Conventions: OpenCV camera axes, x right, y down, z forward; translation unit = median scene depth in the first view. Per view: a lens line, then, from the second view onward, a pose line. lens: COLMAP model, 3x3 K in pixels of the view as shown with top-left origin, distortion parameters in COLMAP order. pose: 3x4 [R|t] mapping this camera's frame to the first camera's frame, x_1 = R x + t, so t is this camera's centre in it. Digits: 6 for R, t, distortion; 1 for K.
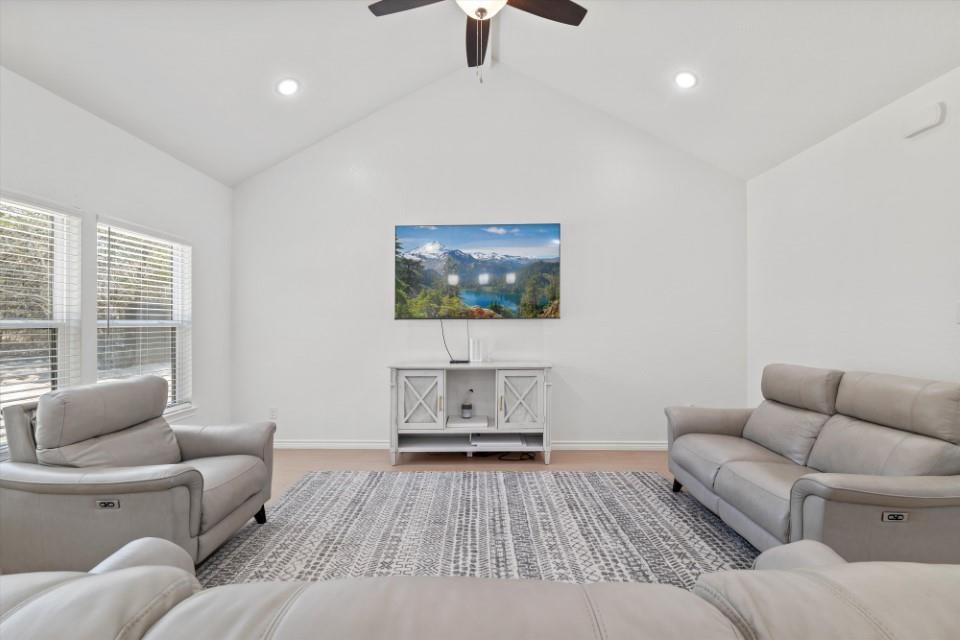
lens RADIAL K [[405.0, 0, 478.4], [0, 405.0, 321.1], [0, 0, 1]] dist [-0.000129, 0.000000]
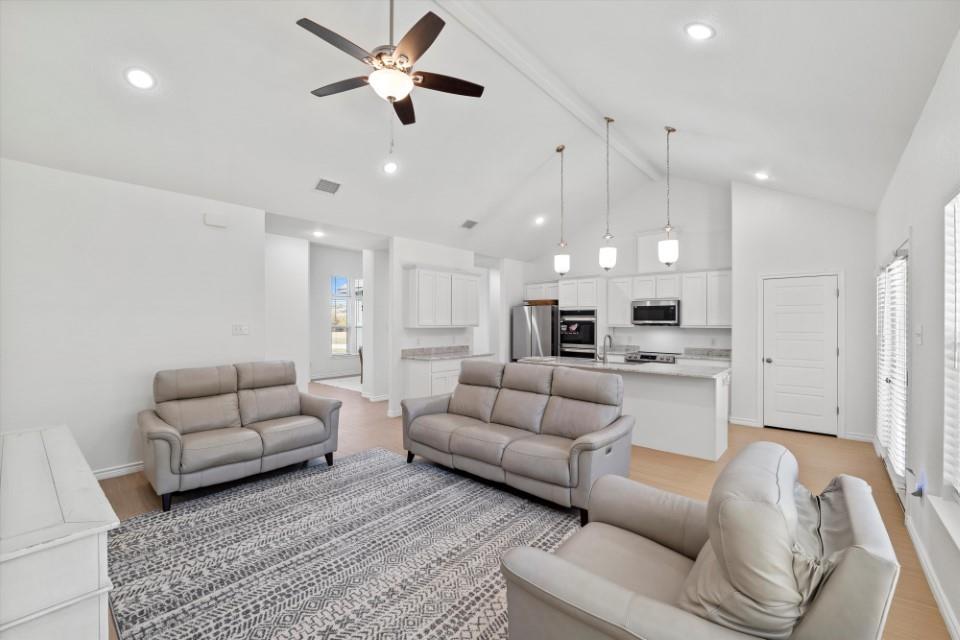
lens RADIAL K [[405.0, 0, 477.8], [0, 405.0, 322.6], [0, 0, 1]] dist [-0.000129, 0.000000]
pose [[-0.768705, 0.000932, 0.639602, -0.942517], [-0.001446, 0.999994, -0.003196, -0.045752], [-0.639601, -0.003382, -0.768699, 1.651923]]
